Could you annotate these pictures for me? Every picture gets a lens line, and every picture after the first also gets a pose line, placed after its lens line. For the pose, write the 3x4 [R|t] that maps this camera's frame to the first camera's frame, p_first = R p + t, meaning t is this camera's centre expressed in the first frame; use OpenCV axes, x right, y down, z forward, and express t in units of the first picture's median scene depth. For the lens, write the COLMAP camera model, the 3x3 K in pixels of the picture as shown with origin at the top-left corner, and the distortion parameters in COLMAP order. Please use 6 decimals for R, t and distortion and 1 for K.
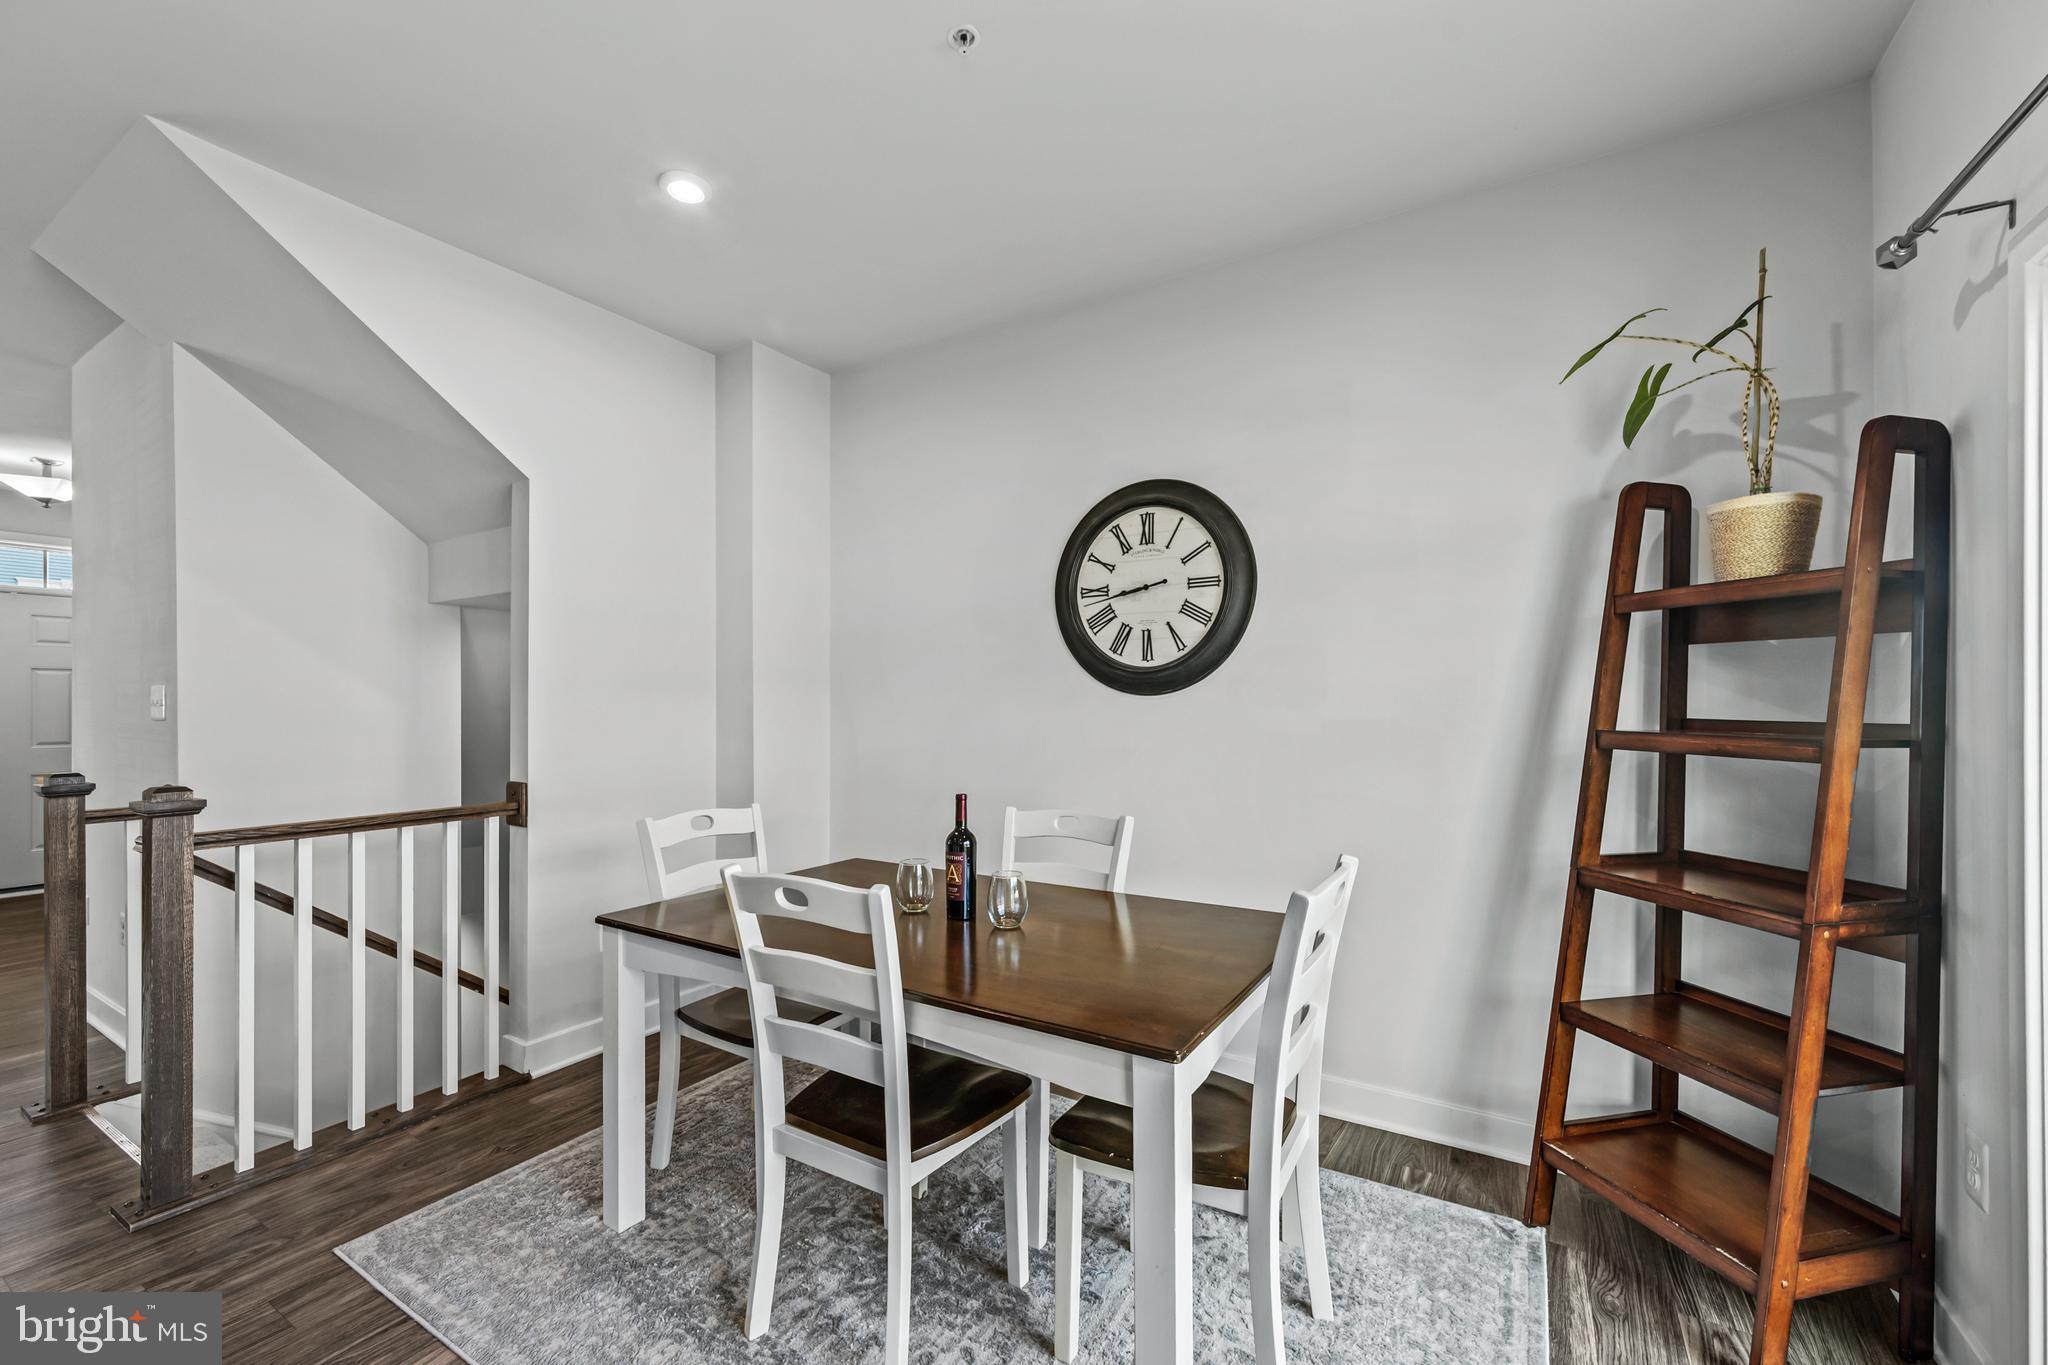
lens RADIAL K [[830.5, 0, 1013.2], [0, 830.5, 693.0], [0, 0, 1]] dist [-0.001176, 0.000031]
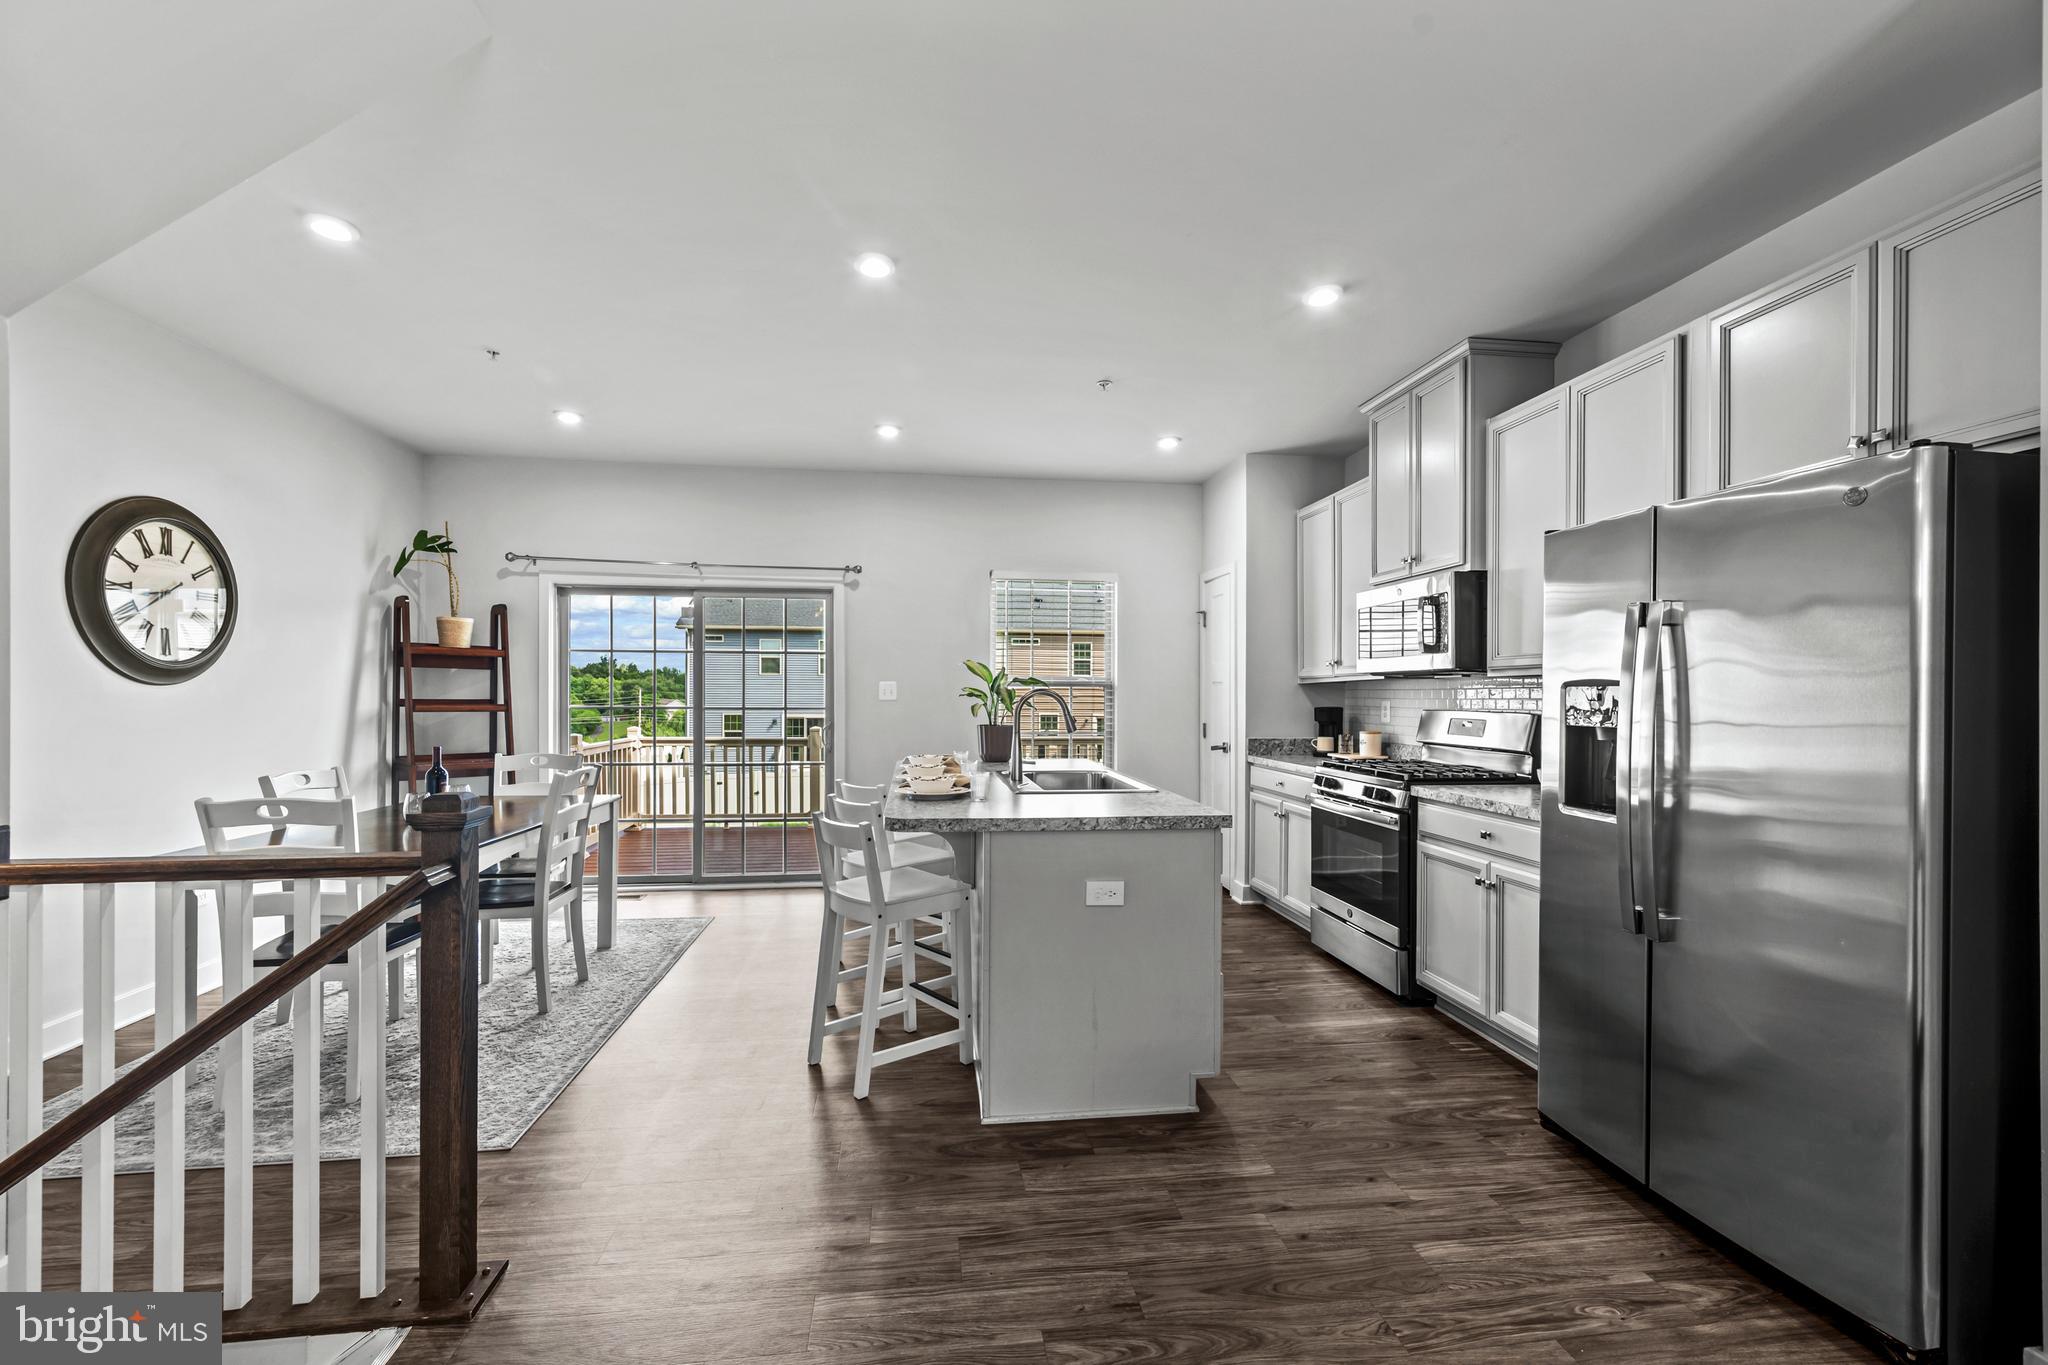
lens RADIAL K [[830.5, 0, 1013.2], [0, 830.5, 693.0], [0, 0, 1]] dist [-0.001176, 0.000031]
pose [[-0.632486, -0.000954, 0.774571, -1.504503], [-0.013051, 0.999870, -0.009426, 0.009795], [-0.774462, -0.016071, -0.632417, 0.822110]]
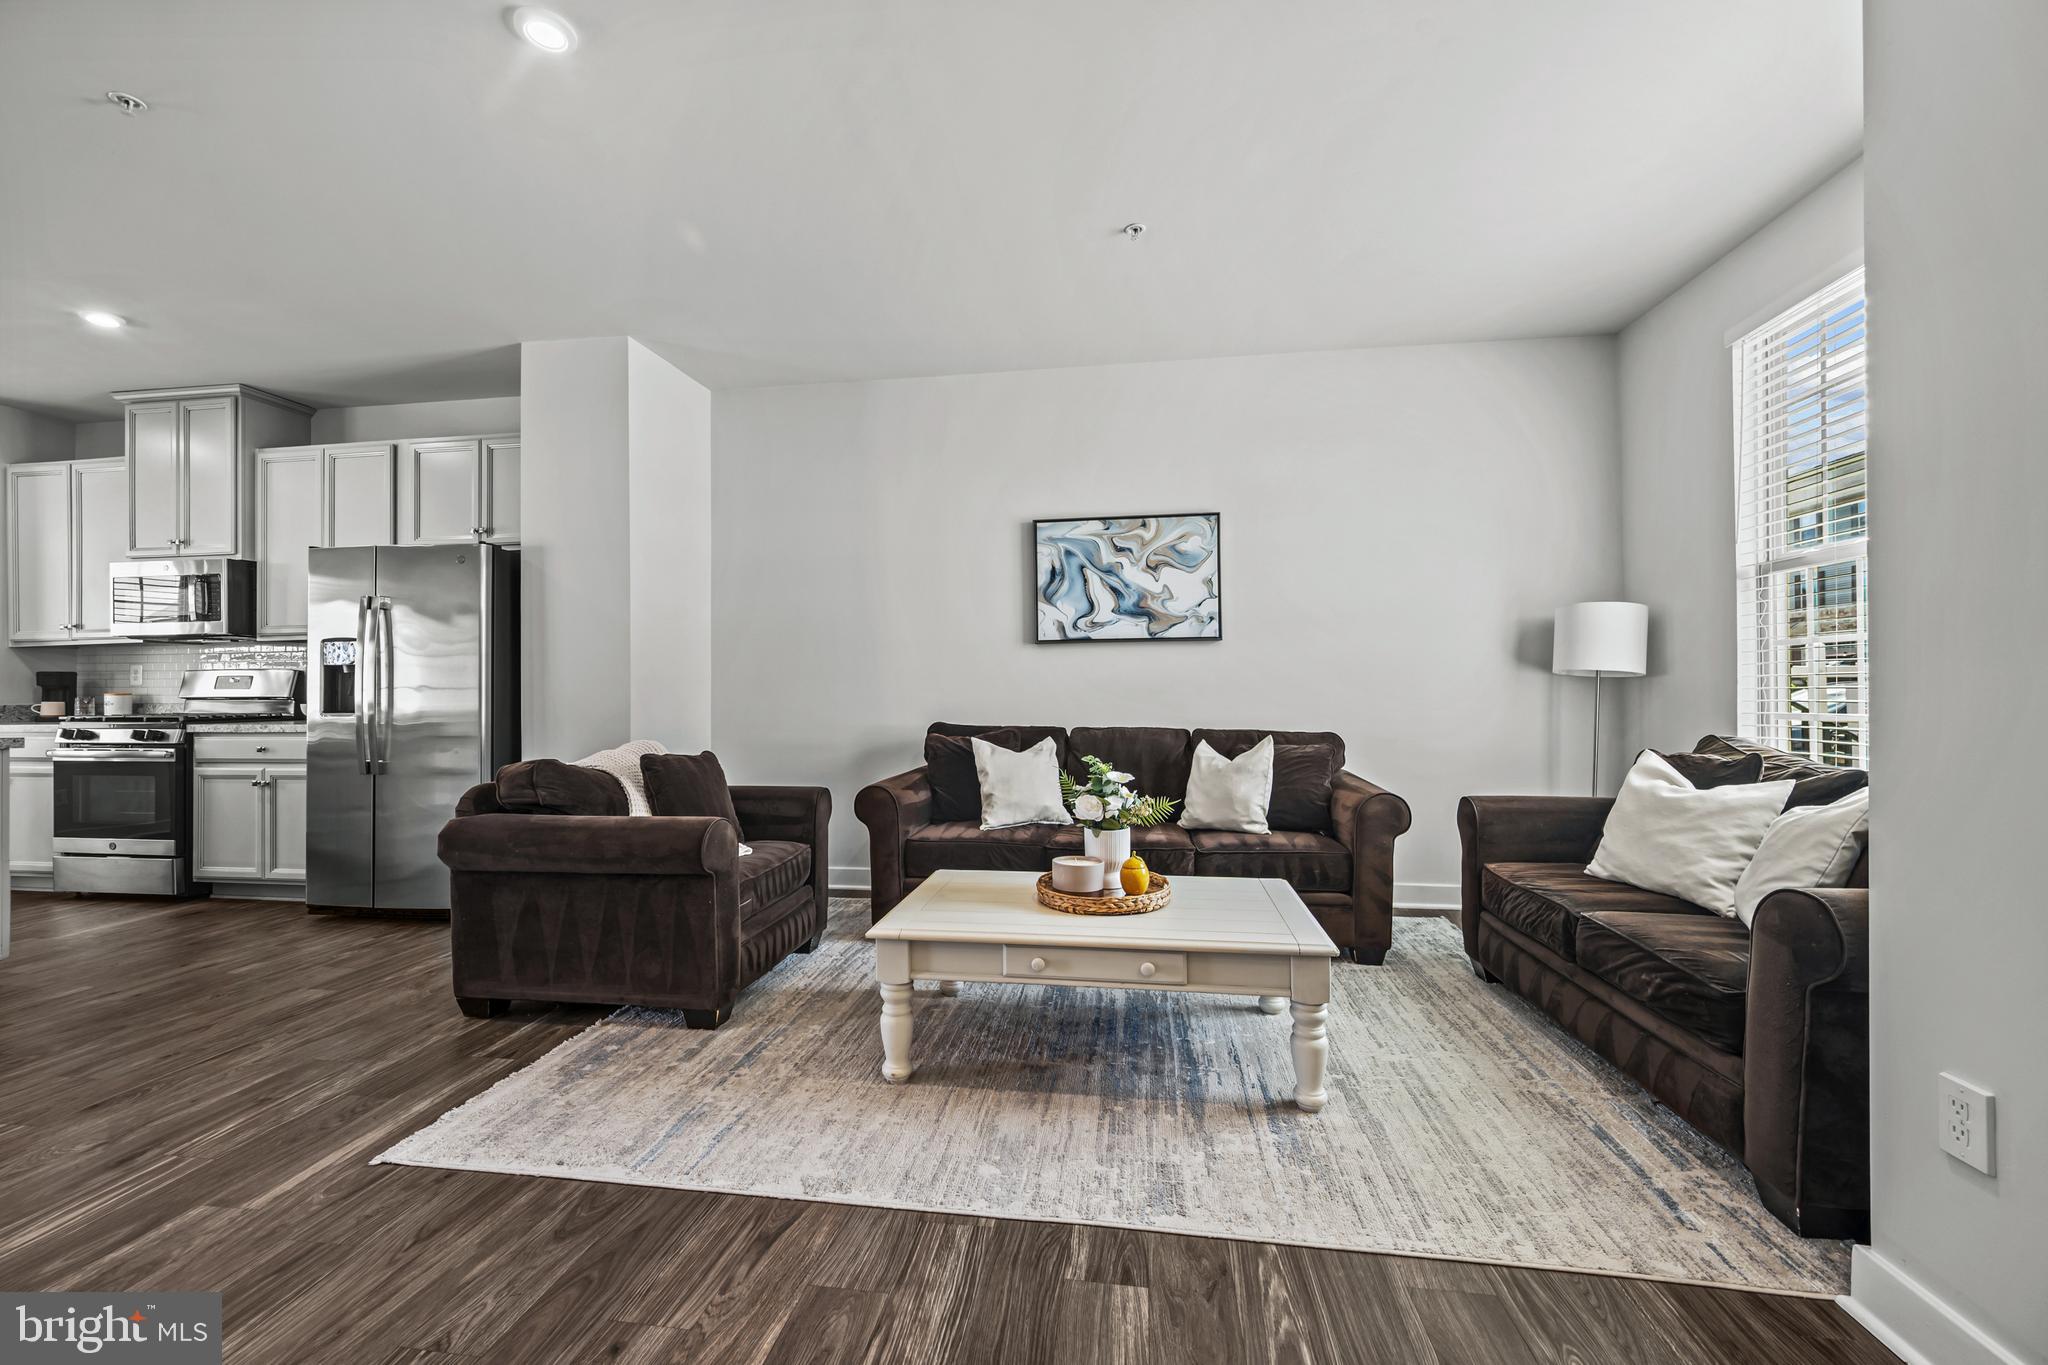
lens RADIAL K [[824.9, 0, 1020.3], [0, 824.9, 683.3], [0, 0, 1]] dist [0.001503, 0.000382]
pose [[-0.916163, 0.004231, -0.400783, -1.720197], [0.012327, 0.999769, -0.017625, 0.094107], [0.400615, -0.021088, -0.916004, 1.585462]]
